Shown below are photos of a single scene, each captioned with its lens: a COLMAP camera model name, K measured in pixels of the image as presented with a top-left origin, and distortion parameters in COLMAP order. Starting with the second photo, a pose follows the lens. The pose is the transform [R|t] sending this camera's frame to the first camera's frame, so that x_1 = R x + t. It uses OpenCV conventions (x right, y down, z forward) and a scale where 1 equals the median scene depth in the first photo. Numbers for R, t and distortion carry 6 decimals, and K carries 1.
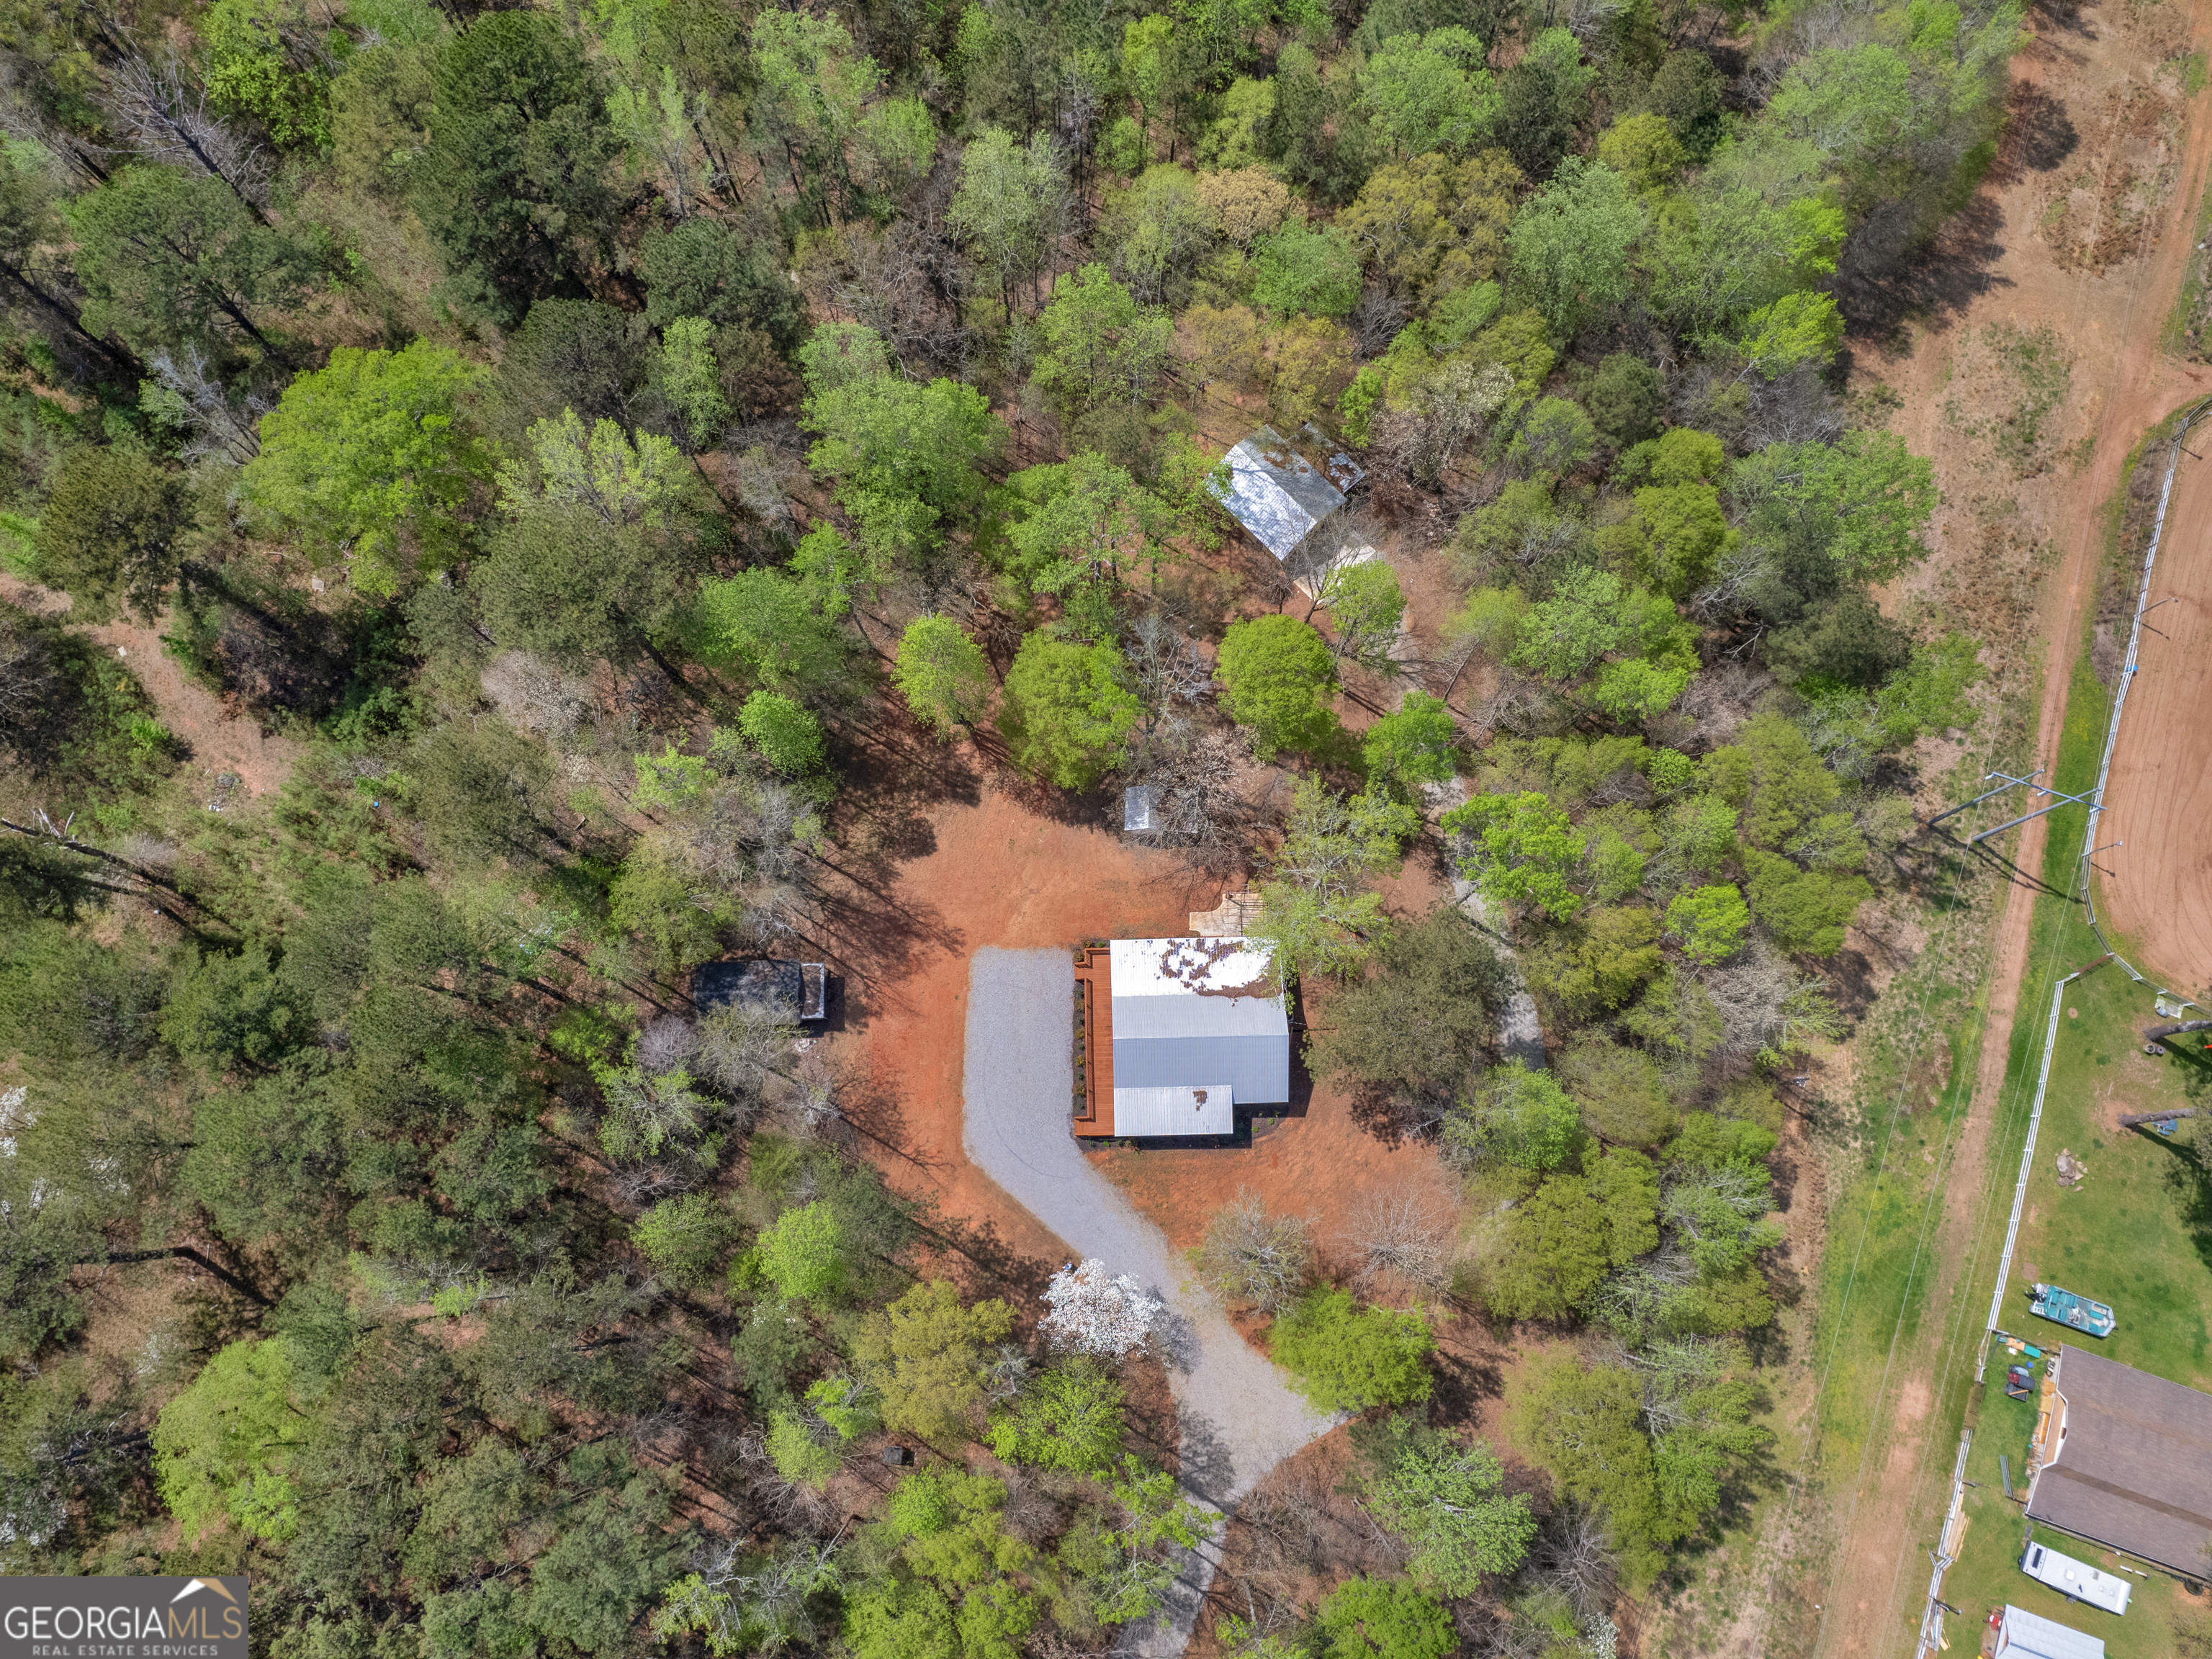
lens RADIAL K [[1416.4, 0, 1102.5], [0, 1416.4, 829.1], [0, 0, 1]] dist [-0.001241, -0.000082]
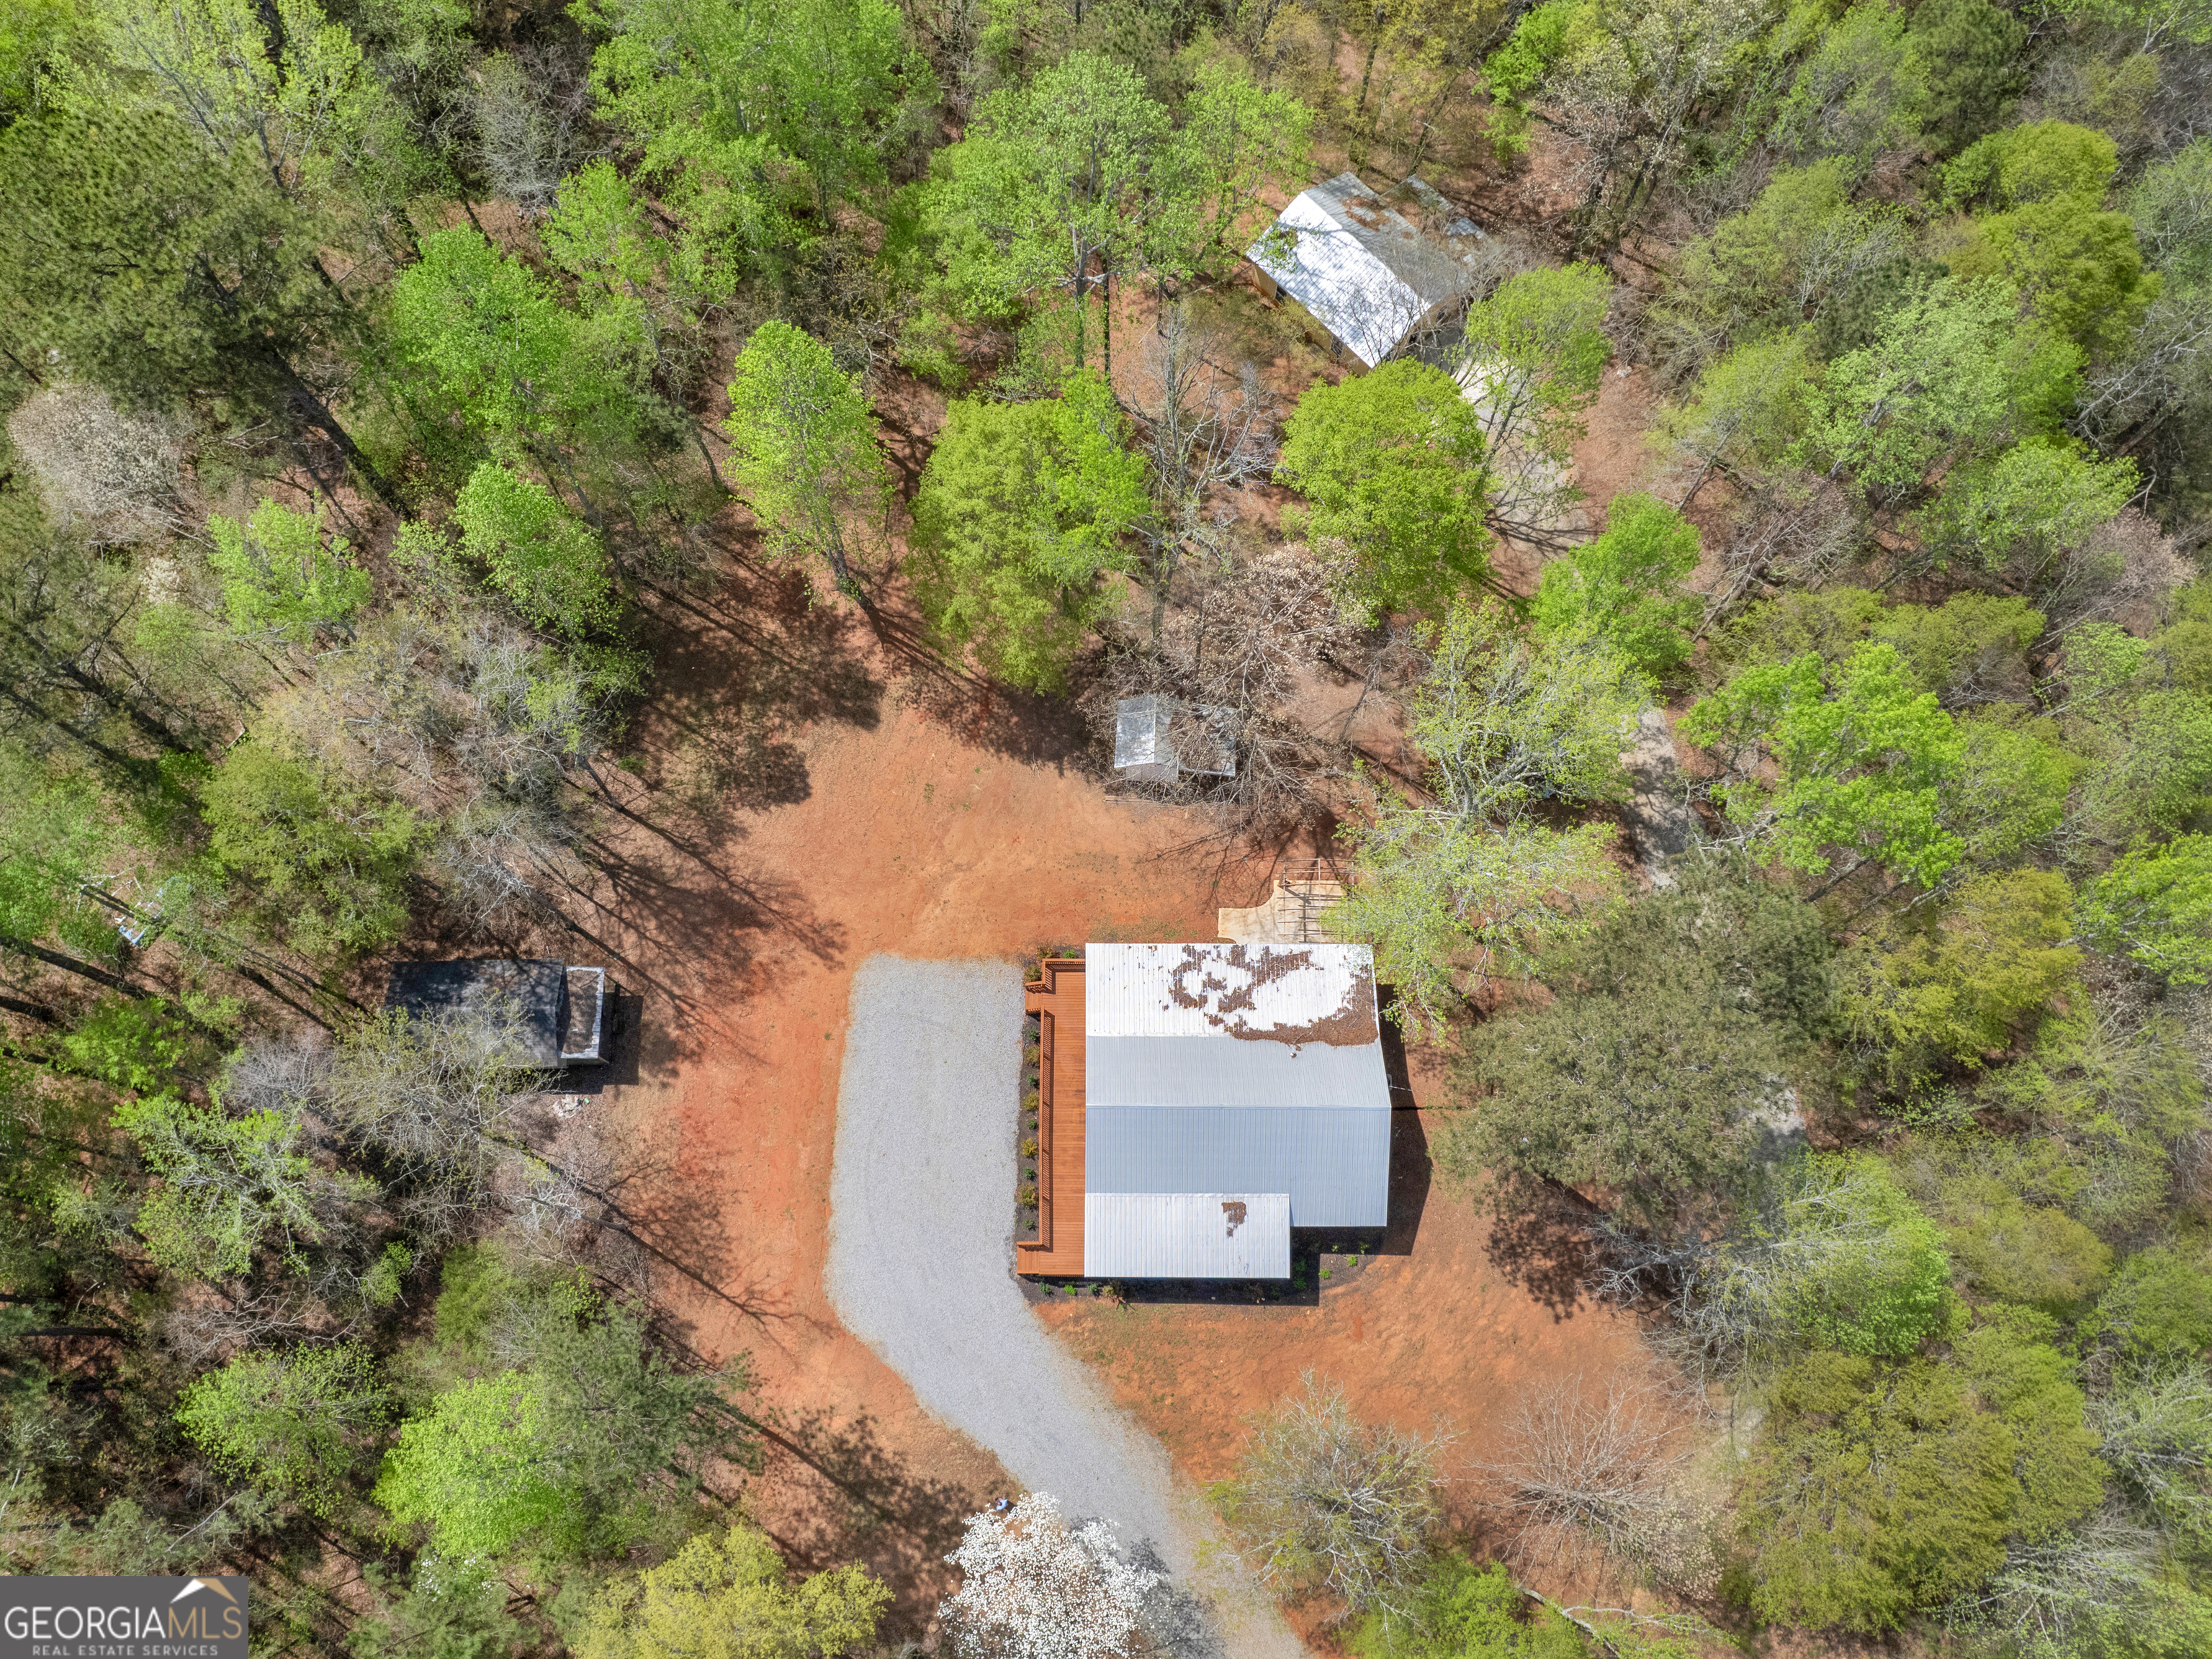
lens RADIAL K [[1421.6, 0, 1050.9], [0, 1421.6, 922.3], [0, 0, 1]] dist [-0.035150, 0.002792]
pose [[0.999152, 0.024131, -0.033348, 0.010528], [-0.025945, 0.998144, -0.055090, 0.102781], [0.031957, 0.055908, 0.997924, 0.405105]]
